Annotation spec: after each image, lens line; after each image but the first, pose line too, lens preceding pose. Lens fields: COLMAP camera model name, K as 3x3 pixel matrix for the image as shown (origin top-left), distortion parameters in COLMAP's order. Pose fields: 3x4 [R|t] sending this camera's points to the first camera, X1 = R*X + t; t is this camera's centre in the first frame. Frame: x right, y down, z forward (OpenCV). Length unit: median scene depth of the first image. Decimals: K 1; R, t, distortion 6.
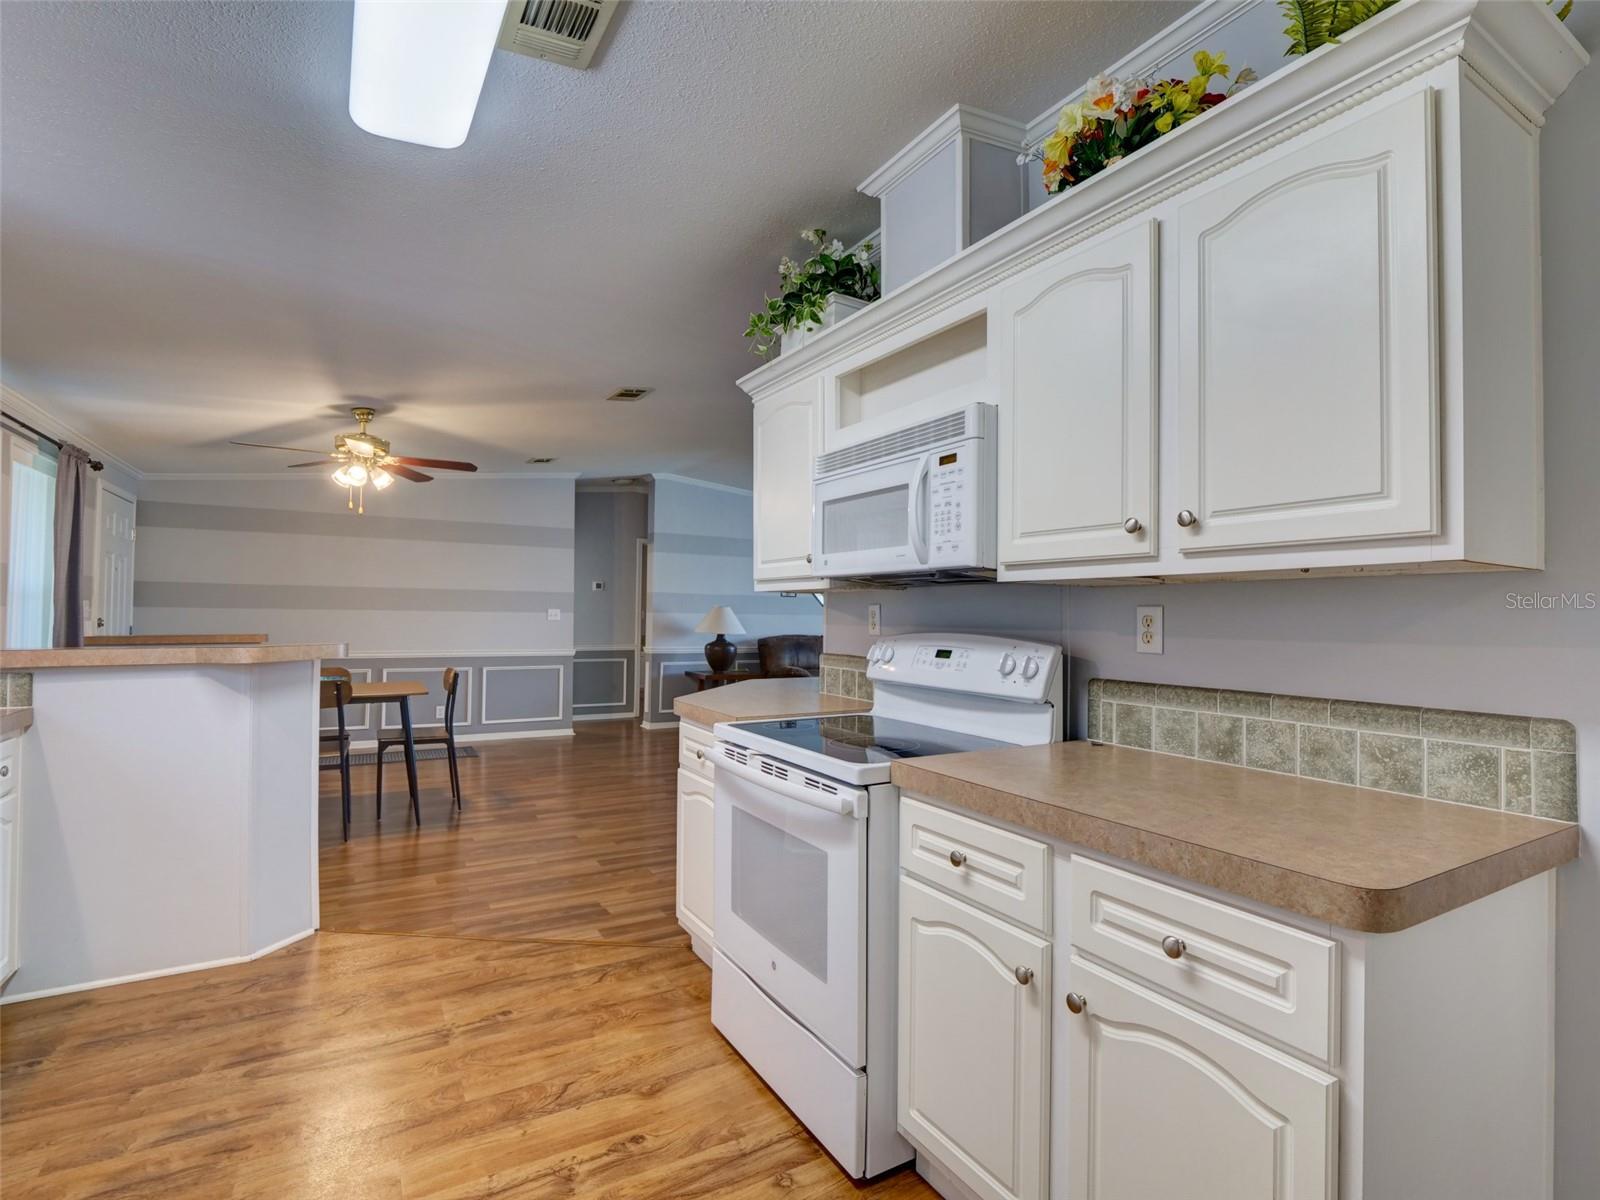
lens RADIAL K [[780.4, 0, 798.4], [0, 780.4, 599.9], [0, 0, 1]] dist [-0.011543, -0.001011]
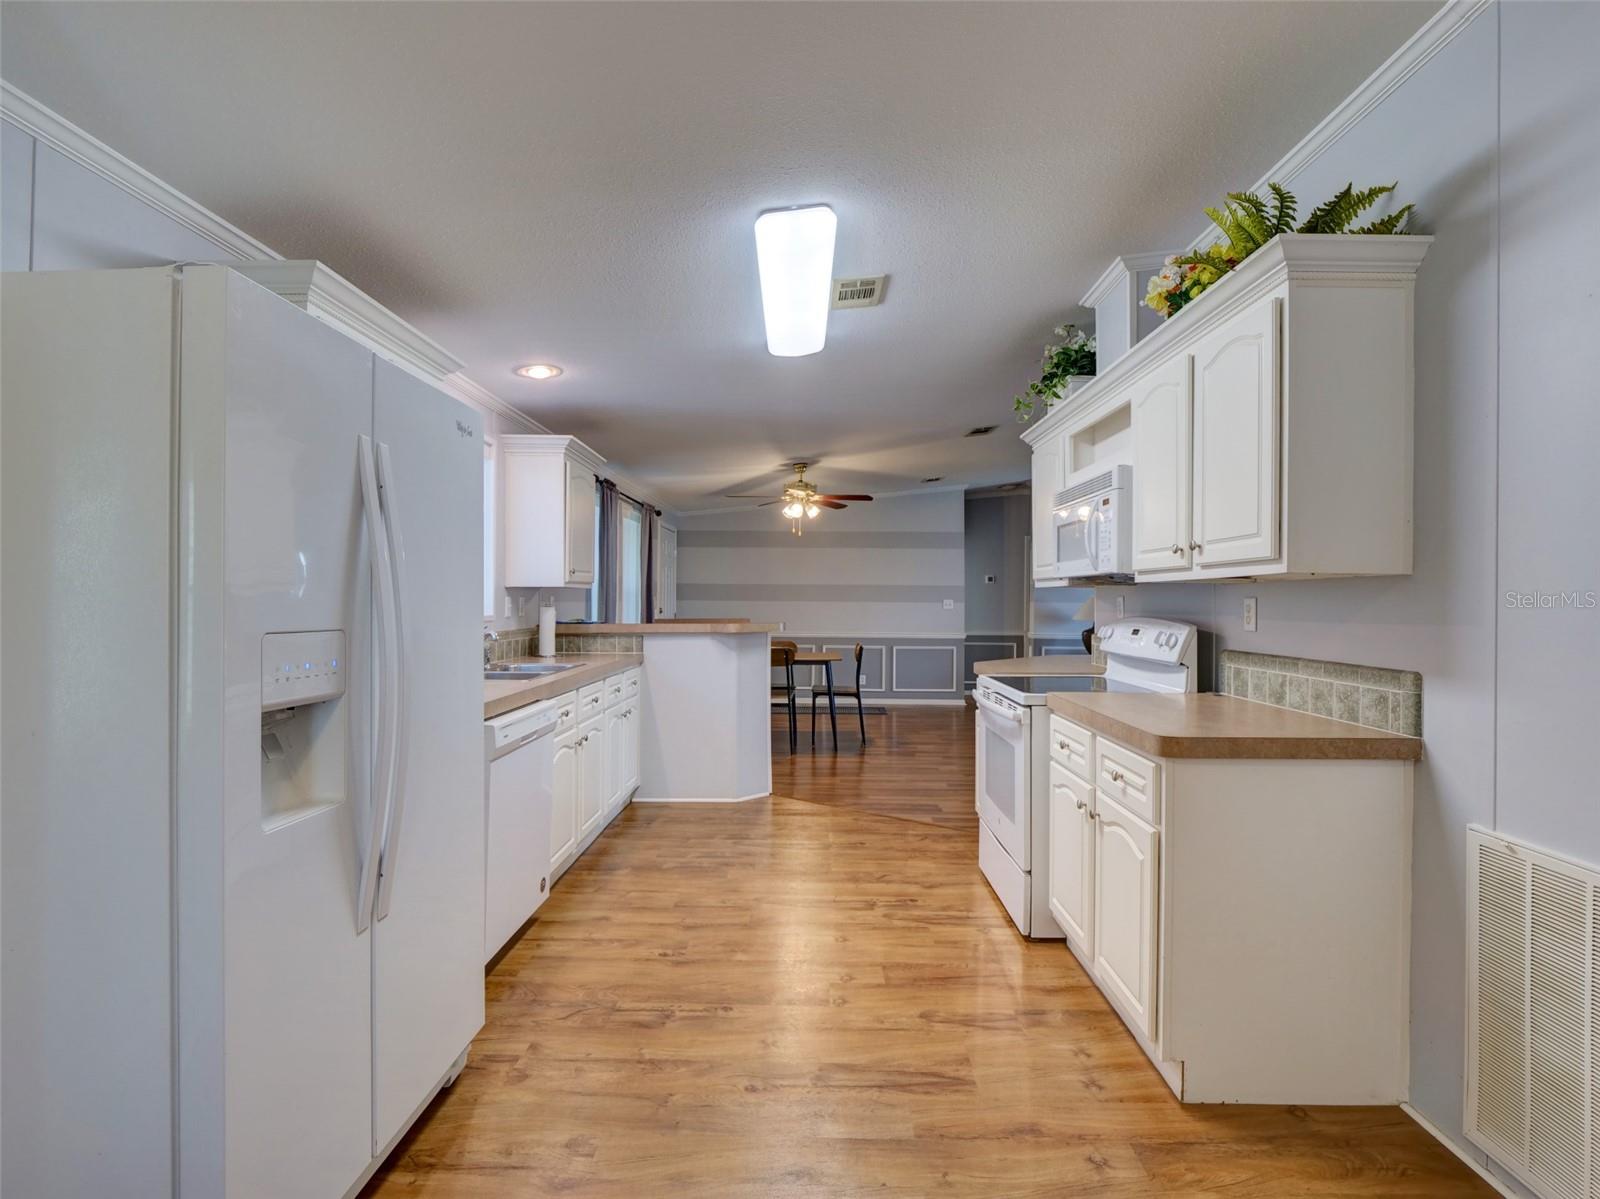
lens RADIAL K [[780.4, 0, 797.0], [0, 780.4, 602.5], [0, 0, 1]] dist [-0.011543, -0.001011]
pose [[0.853321, -0.004580, -0.521366, 0.429427], [0.013473, 0.999821, 0.013268, -0.011758], [0.521212, -0.018346, 0.853230, -0.559183]]
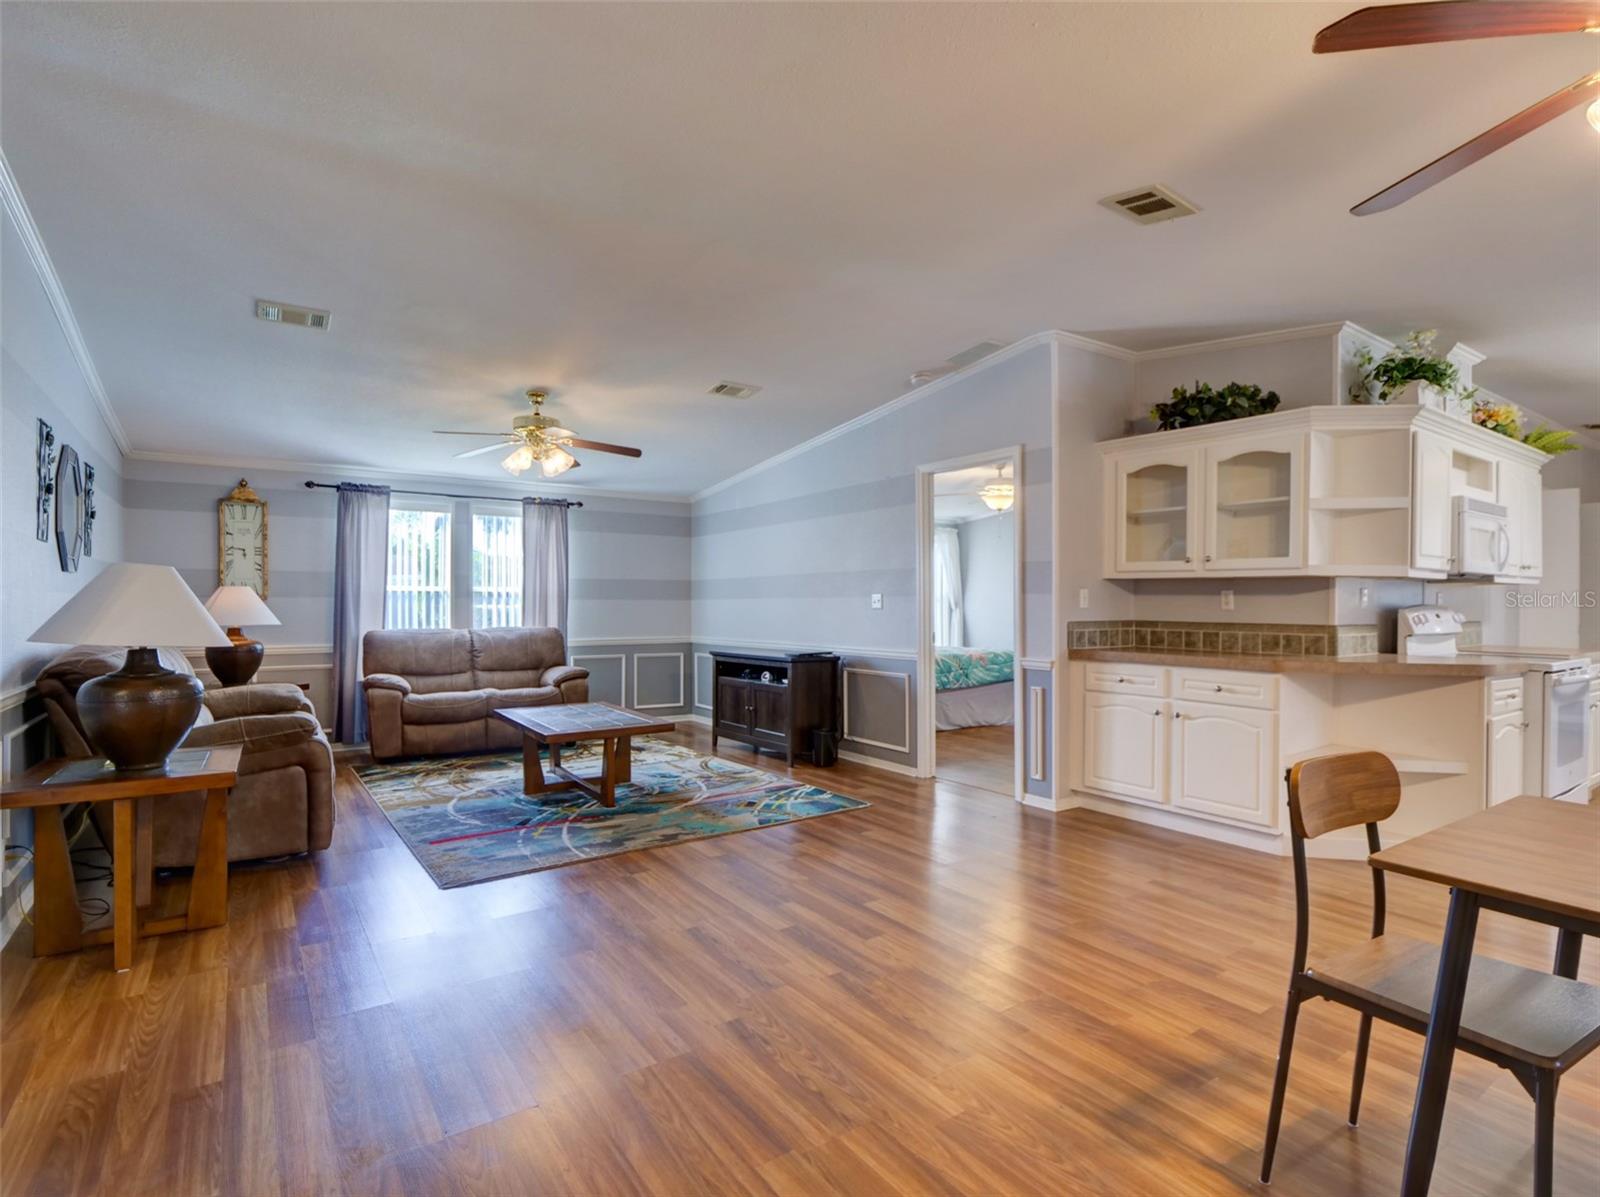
lens RADIAL K [[803.8, 0, 794.0], [0, 803.8, 602.2], [0, 0, 1]] dist [-0.010005, -0.000691]
pose [[-0.077265, -0.011122, 0.996949, -1.787673], [-0.023030, 0.999691, 0.009367, 0.058229], [-0.996745, -0.022236, -0.077497, 2.962741]]
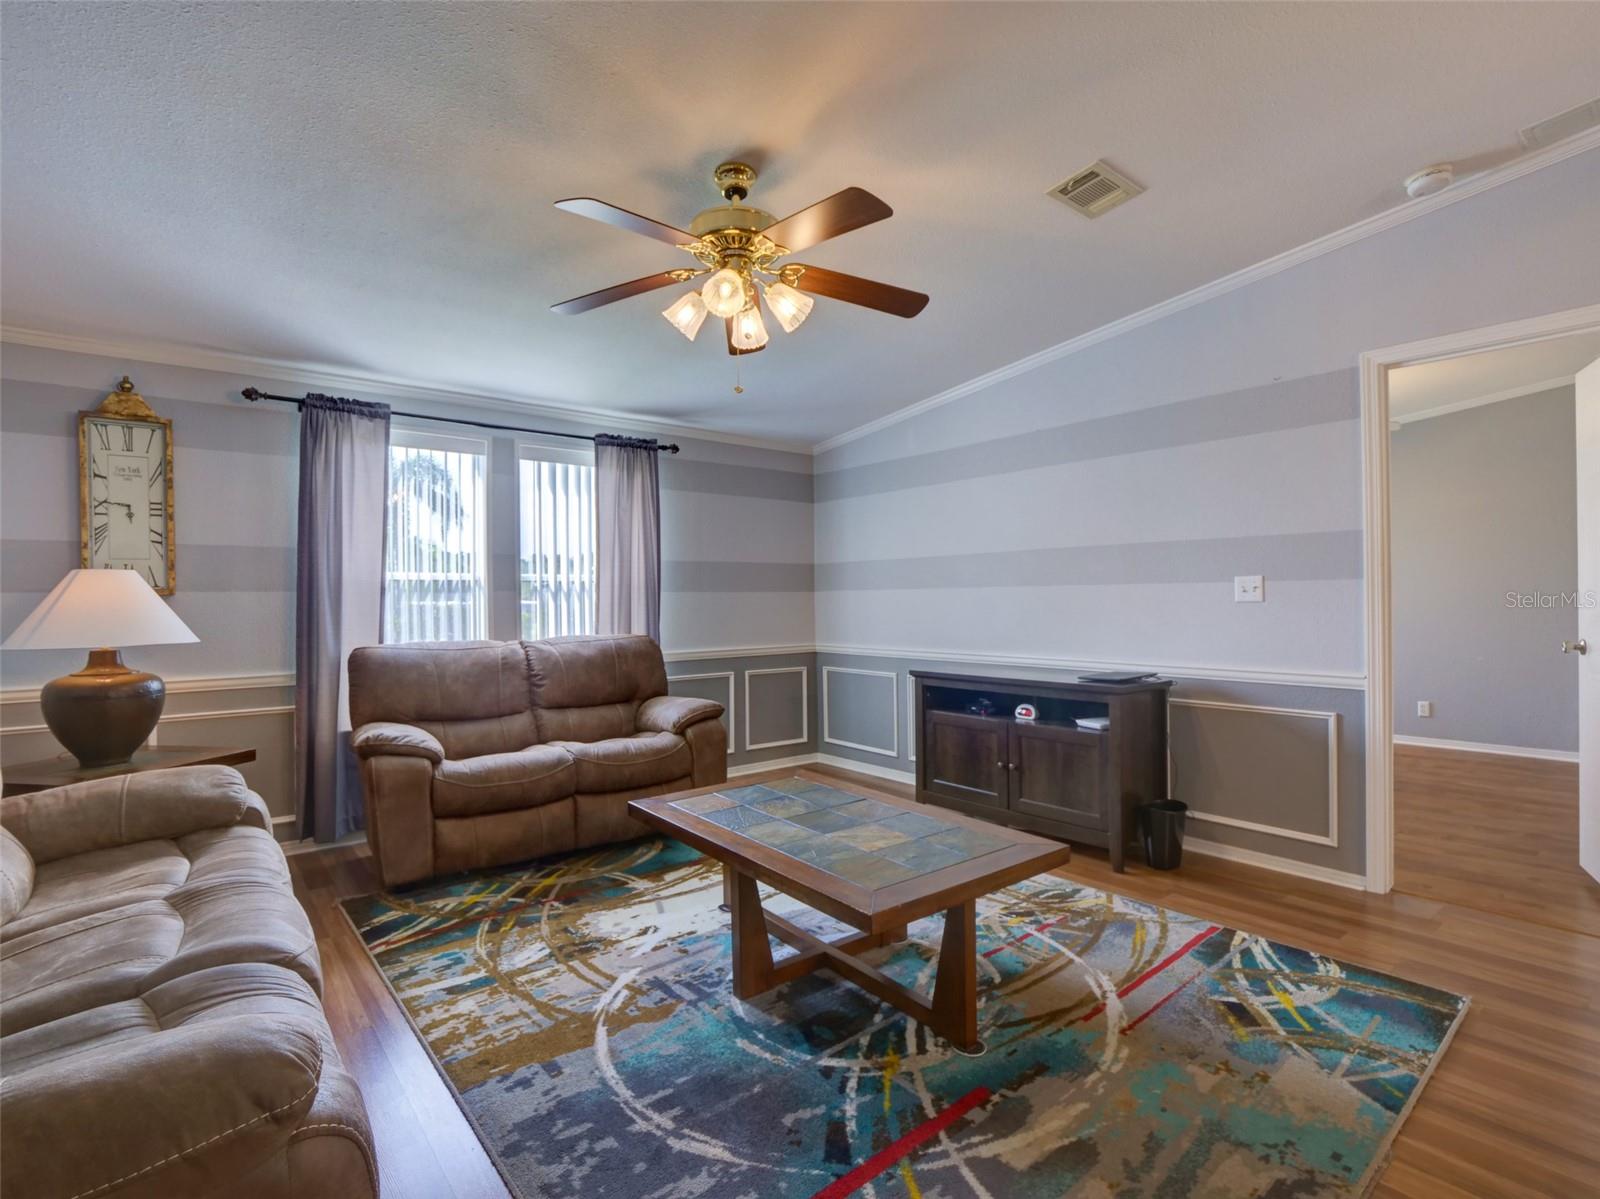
lens RADIAL K [[780.4, 0, 795.7], [0, 780.4, 598.3], [0, 0, 1]] dist [-0.011543, -0.001011]
pose [[-0.153584, -0.013676, 0.988041, -0.476139], [-0.014818, 0.999824, 0.011536, 0.089056], [-0.988024, -0.012869, -0.153760, 3.645697]]
